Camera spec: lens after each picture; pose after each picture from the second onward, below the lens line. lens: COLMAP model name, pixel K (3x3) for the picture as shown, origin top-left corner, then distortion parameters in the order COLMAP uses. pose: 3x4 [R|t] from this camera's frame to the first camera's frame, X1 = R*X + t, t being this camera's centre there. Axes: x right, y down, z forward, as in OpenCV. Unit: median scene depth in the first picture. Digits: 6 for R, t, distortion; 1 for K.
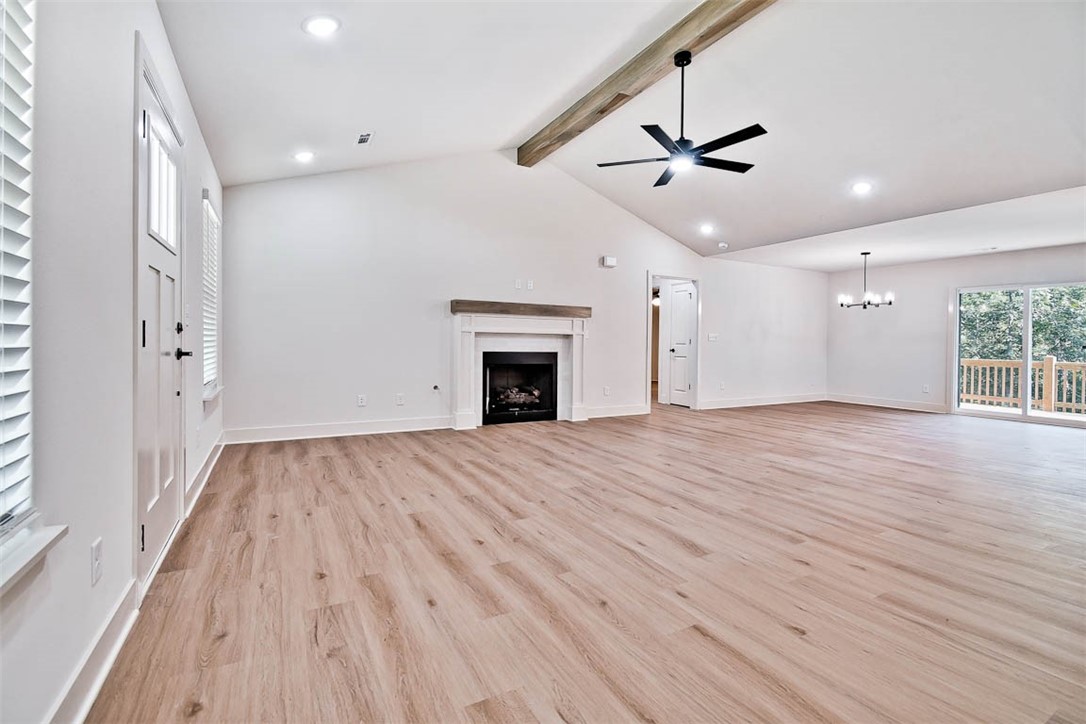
lens RADIAL K [[466.8, 0, 548.7], [0, 466.8, 365.5], [0, 0, 1]] dist [-0.007894, 0.000512]
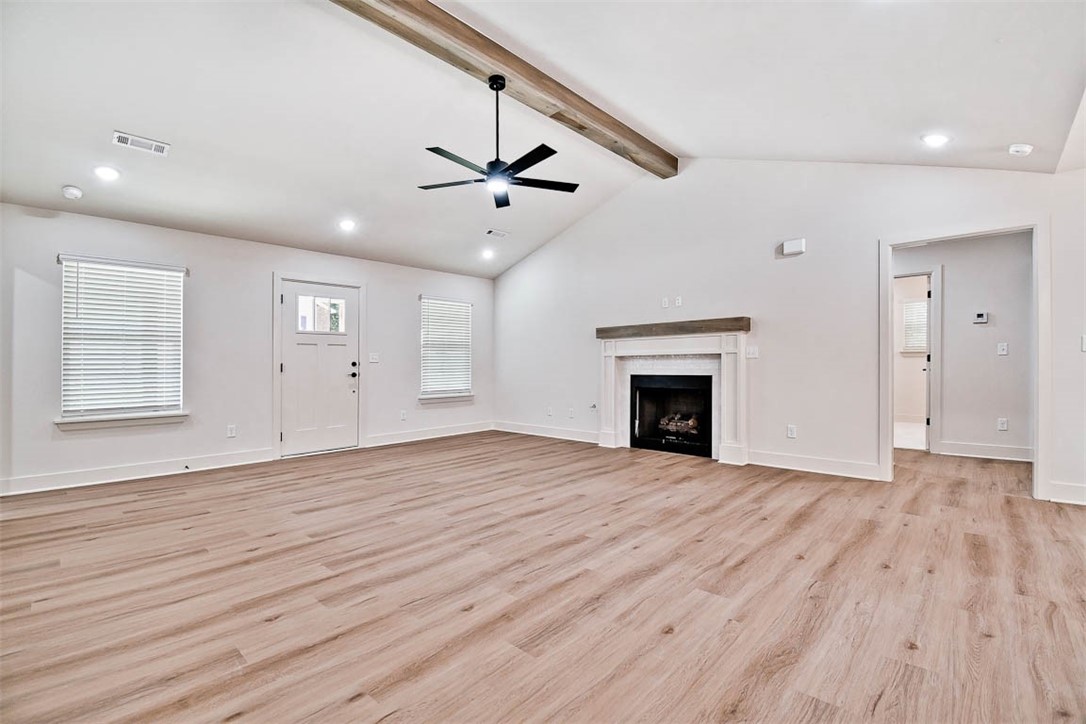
lens RADIAL K [[482.7, 0, 551.0], [0, 482.7, 358.2], [0, 0, 1]] dist [-0.001276, -0.002155]
pose [[0.328266, -0.033483, -0.943992, 0.799472], [-0.030779, 0.998462, -0.046119, -0.011550], [0.944084, 0.044195, 0.326731, 0.488602]]
